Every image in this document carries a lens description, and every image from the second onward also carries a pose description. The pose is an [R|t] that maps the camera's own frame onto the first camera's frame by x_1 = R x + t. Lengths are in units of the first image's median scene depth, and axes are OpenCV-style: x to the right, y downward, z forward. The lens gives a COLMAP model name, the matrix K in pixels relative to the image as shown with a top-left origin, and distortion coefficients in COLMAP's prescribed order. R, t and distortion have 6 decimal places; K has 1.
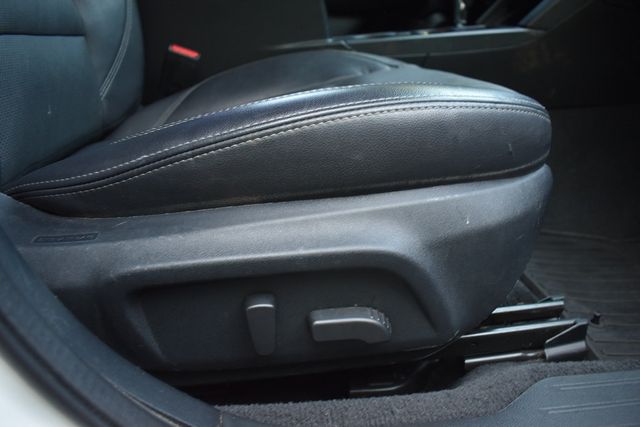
lens RADIAL K [[493.7, 0, 320.0], [0, 493.7, 213.5], [0, 0, 1]] dist [-0.102731, 0.019184]
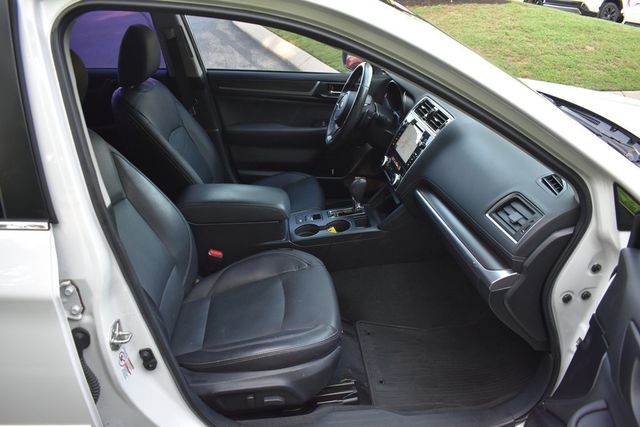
lens RADIAL K [[493.7, 0, 320.0], [0, 493.7, 213.5], [0, 0, 1]] dist [-0.102731, 0.019184]
pose [[0.999744, -0.017682, -0.014099, 0.392119], [0.018746, 0.996677, 0.079271, -1.195492], [0.012650, -0.079515, 0.996753, -2.085675]]
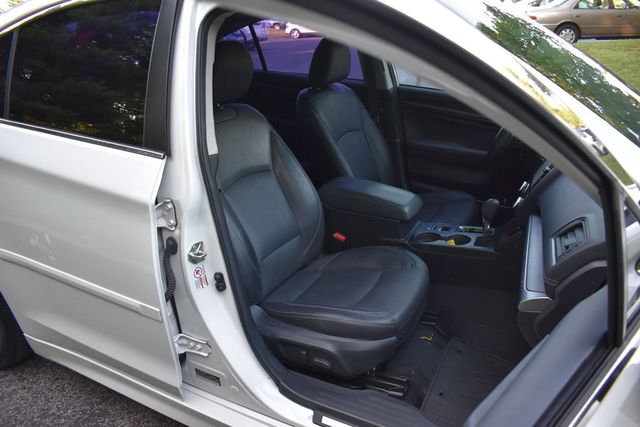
lens RADIAL K [[493.7, 0, 320.0], [0, 493.7, 213.5], [0, 0, 1]] dist [-0.102731, 0.019184]
pose [[0.849927, 0.180280, -0.495099, 1.496658], [-0.176778, 0.982748, 0.054376, -0.998280], [0.496360, 0.041307, 0.867133, -2.145304]]
